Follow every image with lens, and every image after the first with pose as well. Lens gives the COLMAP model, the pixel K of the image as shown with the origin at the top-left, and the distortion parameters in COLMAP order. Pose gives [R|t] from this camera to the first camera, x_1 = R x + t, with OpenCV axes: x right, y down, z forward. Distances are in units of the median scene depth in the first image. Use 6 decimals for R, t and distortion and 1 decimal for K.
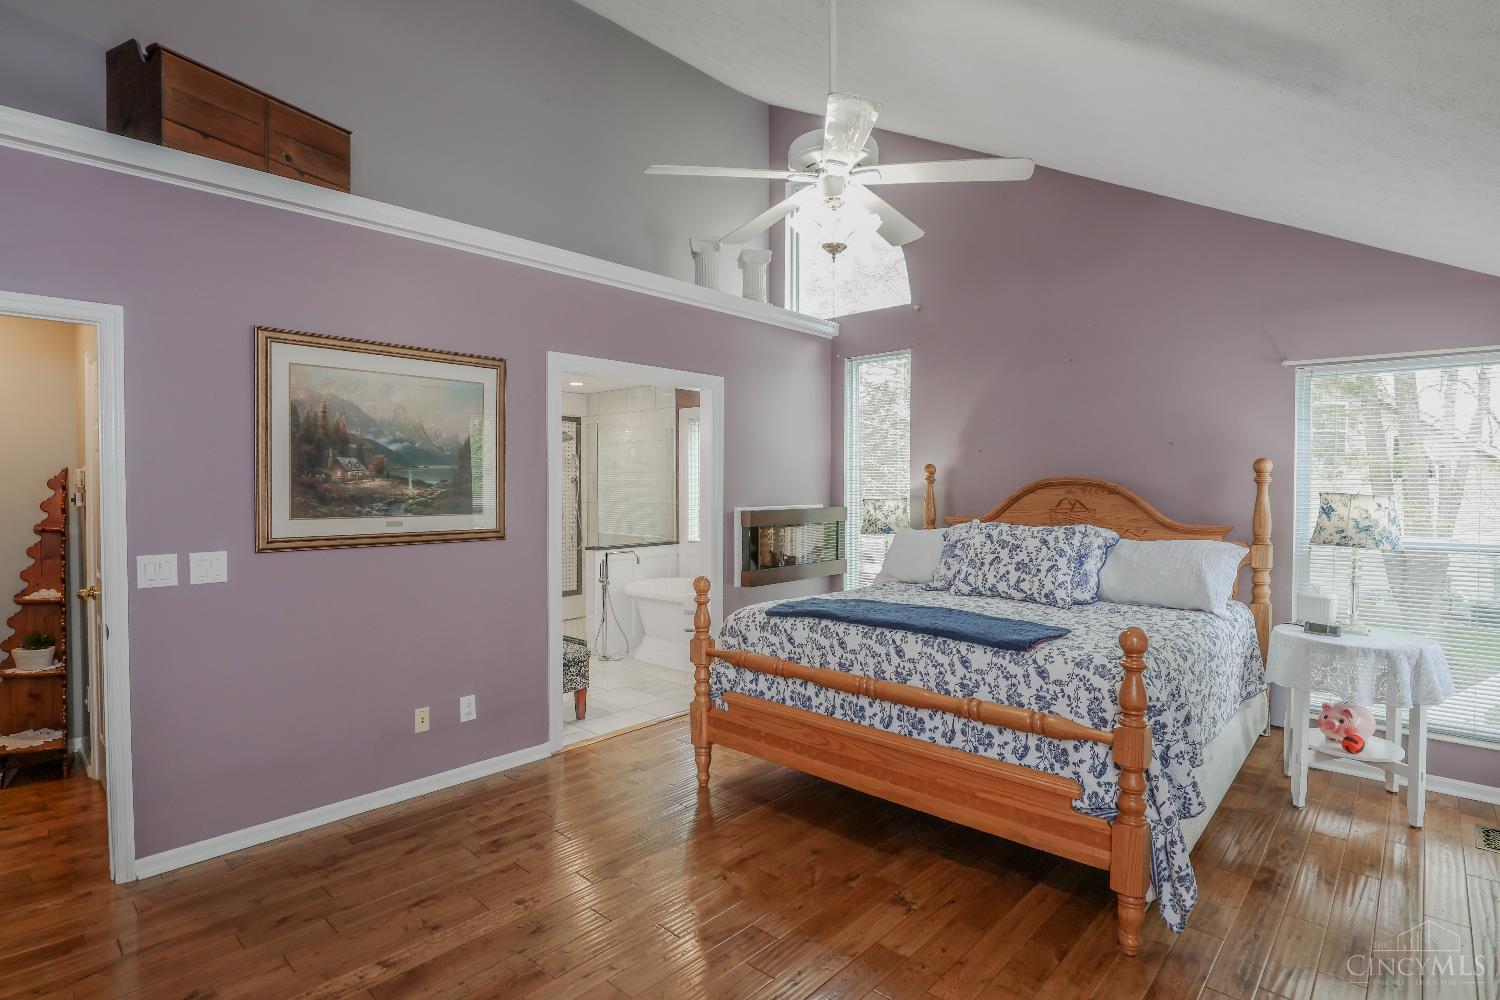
lens RADIAL K [[734.9, 0, 744.3], [0, 734.9, 504.5], [0, 0, 1]] dist [-0.010808, -0.000843]
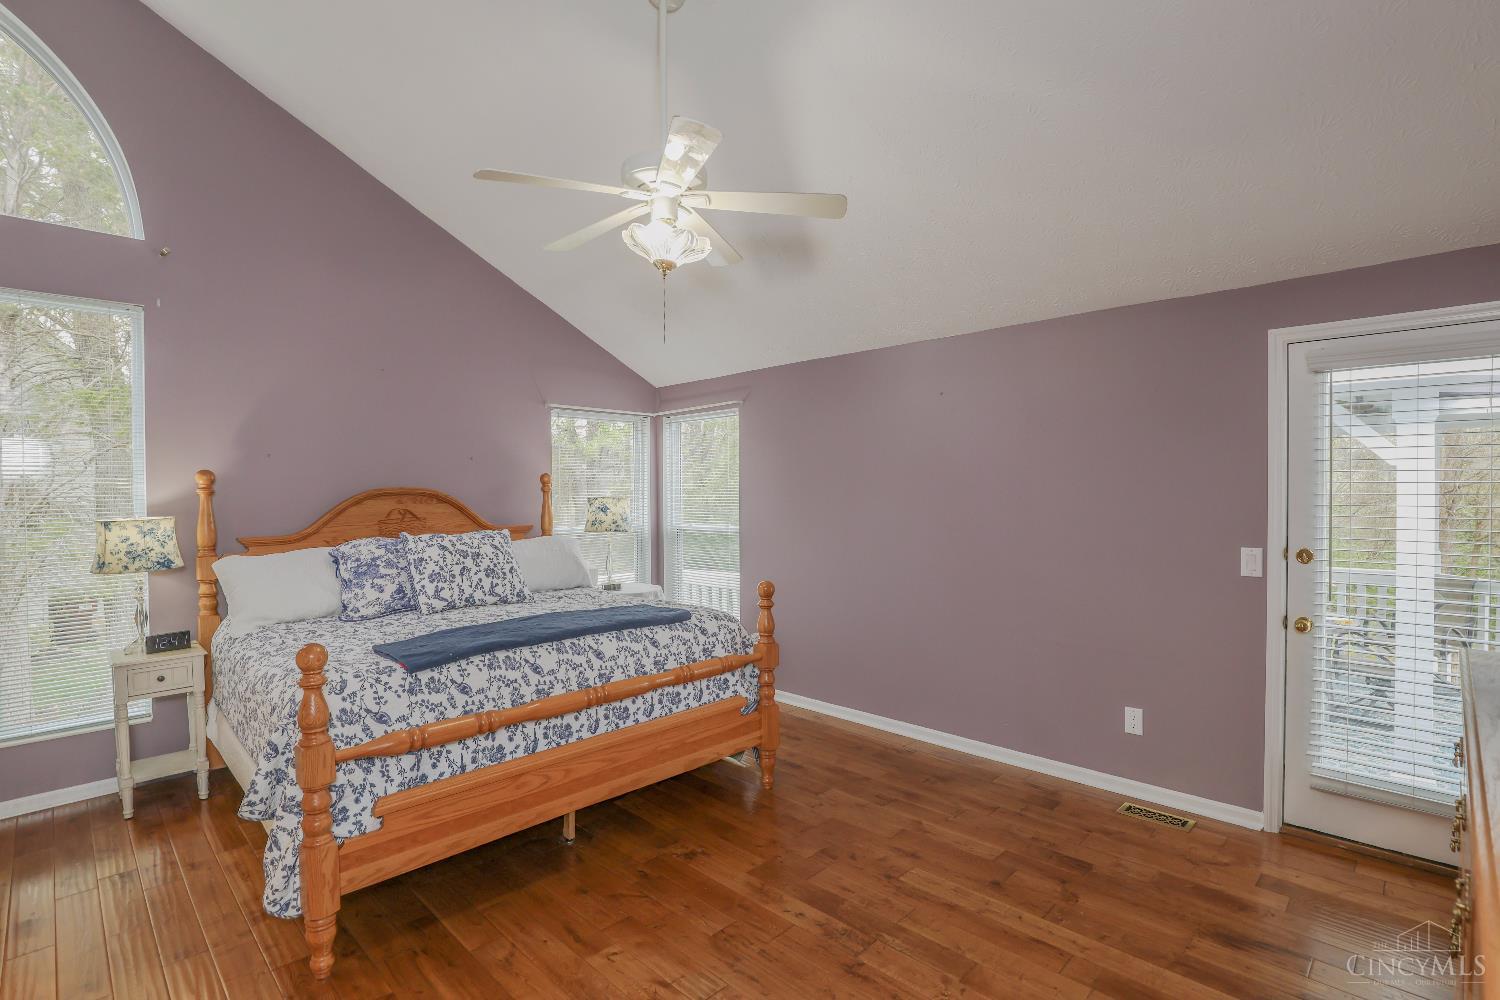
lens RADIAL K [[734.9, 0, 745.9], [0, 734.9, 494.6], [0, 0, 1]] dist [-0.010808, -0.000843]
pose [[0.045439, -0.008403, 0.998932, -0.730275], [0.037615, 0.999270, 0.006694, -0.021754], [-0.998259, 0.037271, 0.045722, 0.661577]]
